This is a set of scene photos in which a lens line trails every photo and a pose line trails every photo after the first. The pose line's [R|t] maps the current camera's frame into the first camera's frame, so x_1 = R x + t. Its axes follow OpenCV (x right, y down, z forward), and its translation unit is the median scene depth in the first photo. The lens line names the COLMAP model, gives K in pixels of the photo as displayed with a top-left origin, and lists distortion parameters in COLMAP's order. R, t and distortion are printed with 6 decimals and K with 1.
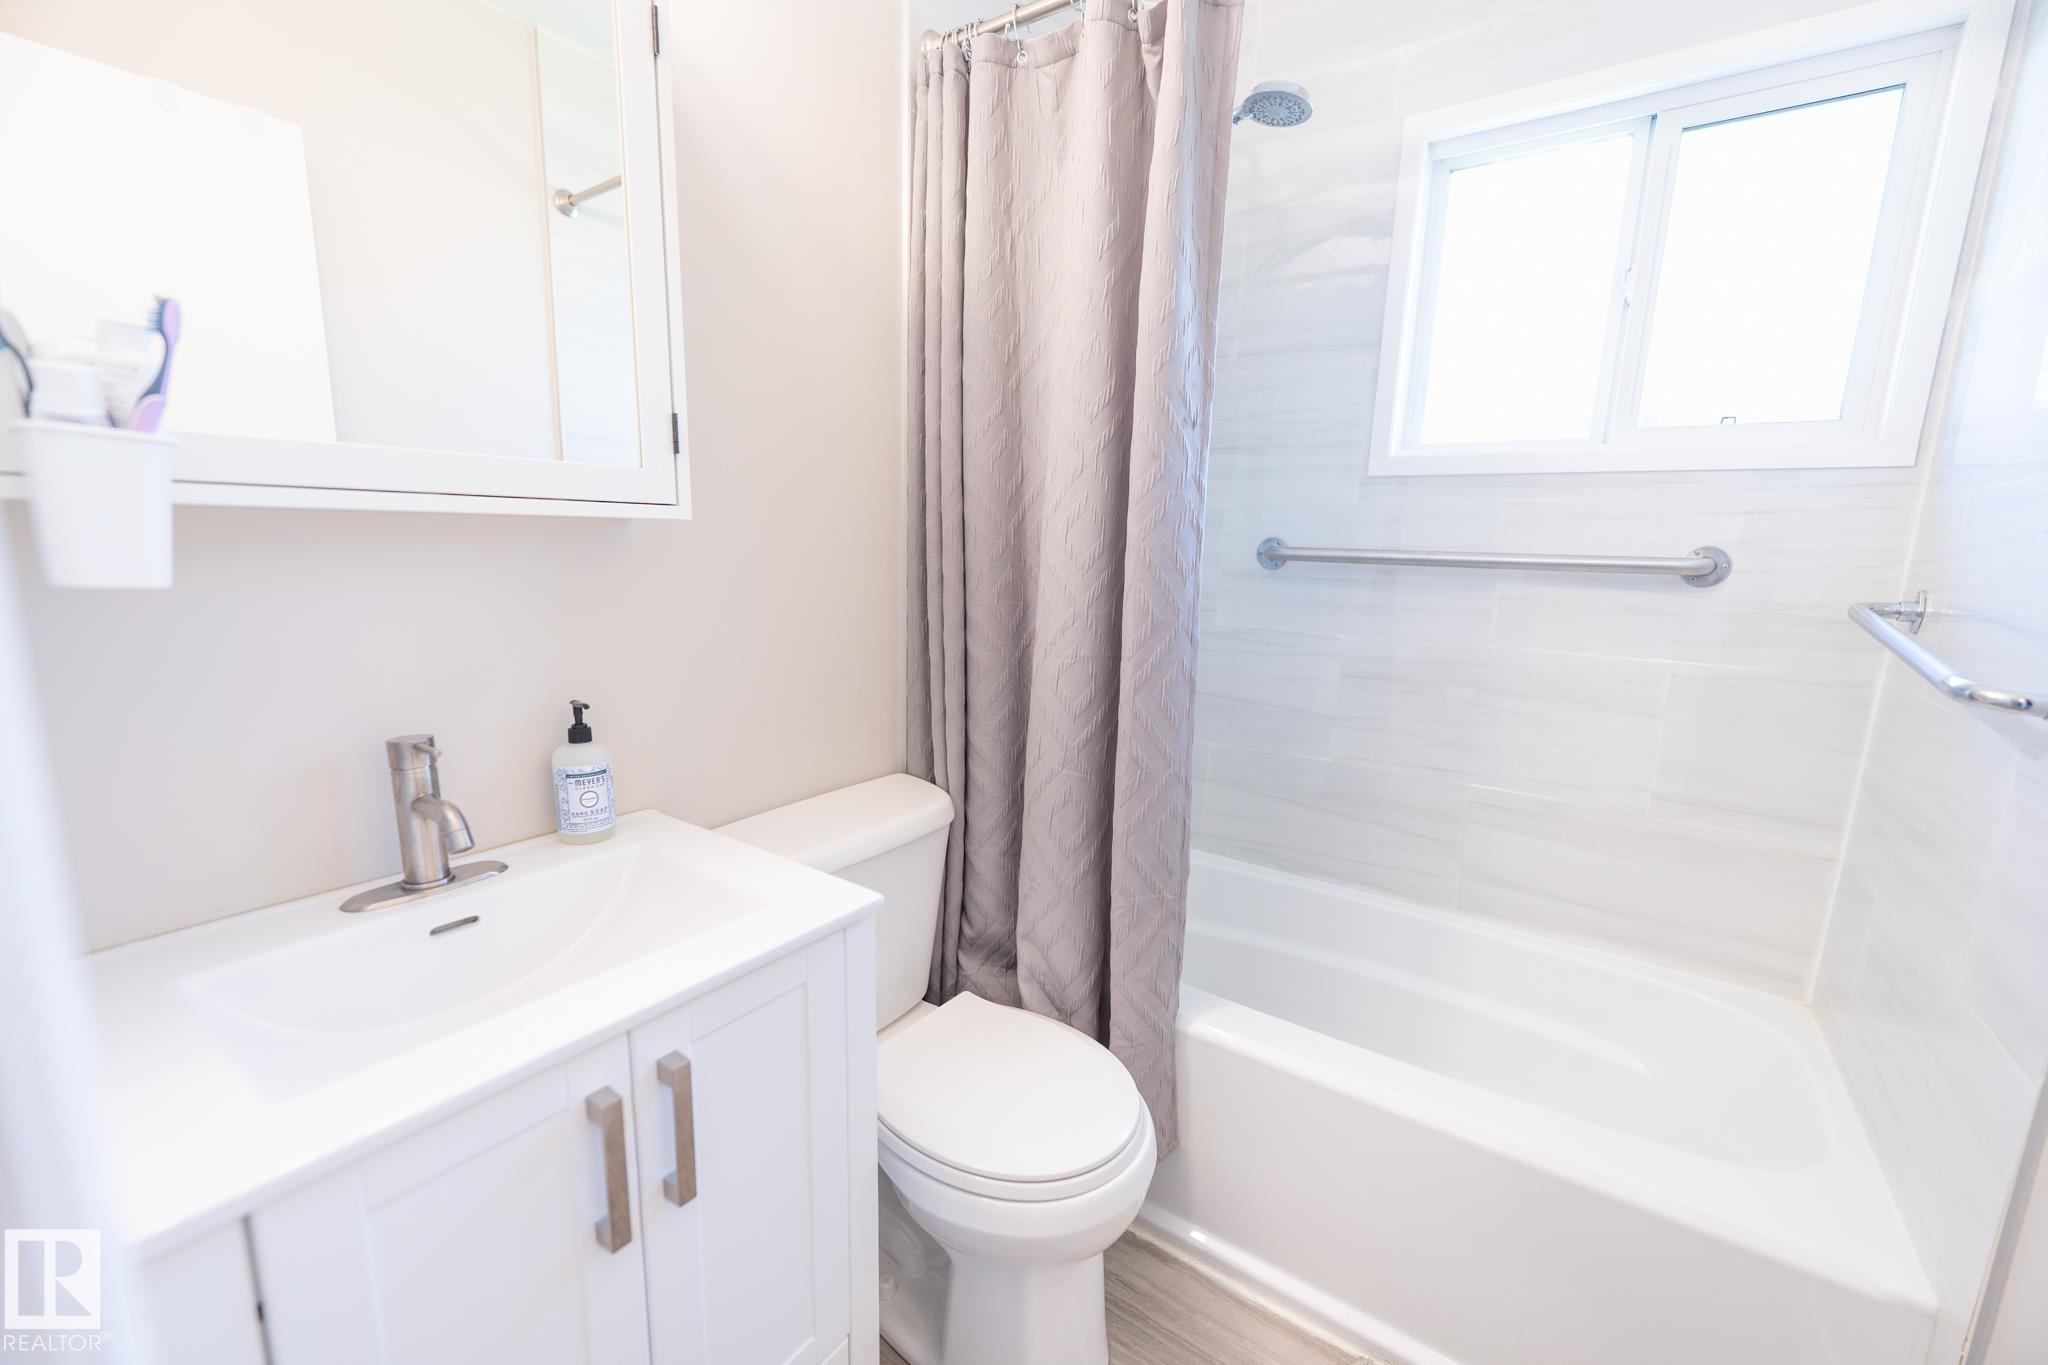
lens RADIAL K [[828.7, 0, 1021.4], [0, 828.7, 691.2], [0, 0, 1]] dist [-0.000829, -0.000063]
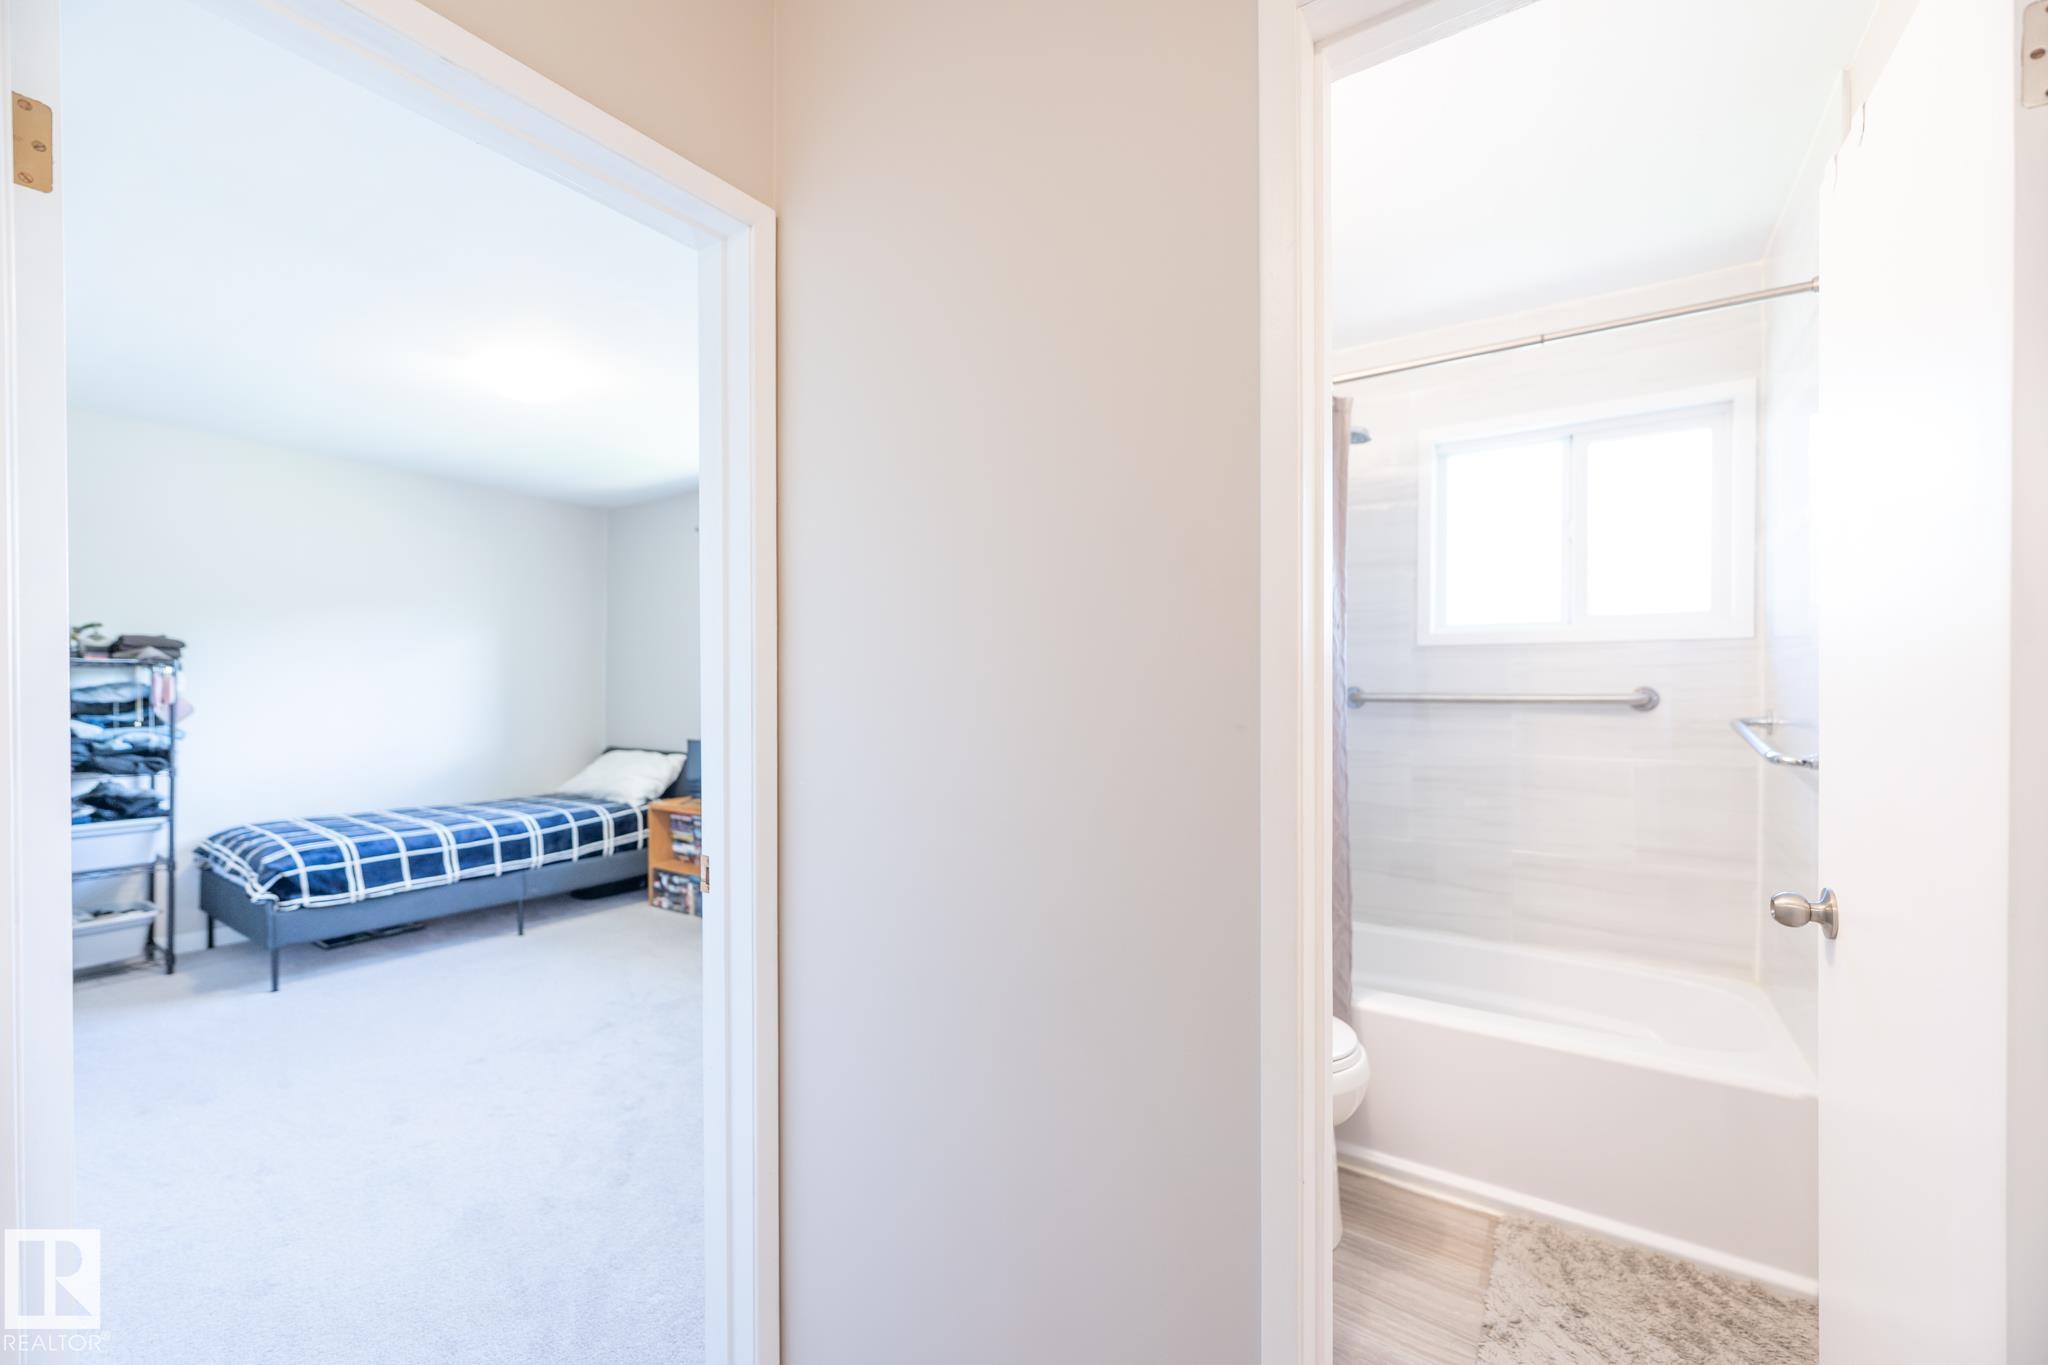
lens RADIAL K [[828.7, 0, 1018.3], [0, 828.7, 692.1], [0, 0, 1]] dist [-0.000829, -0.000063]
pose [[0.999417, -0.025321, 0.022916, -0.397902], [0.028958, 0.984026, -0.175652, 0.077843], [-0.018103, 0.176214, 0.984185, -0.527835]]
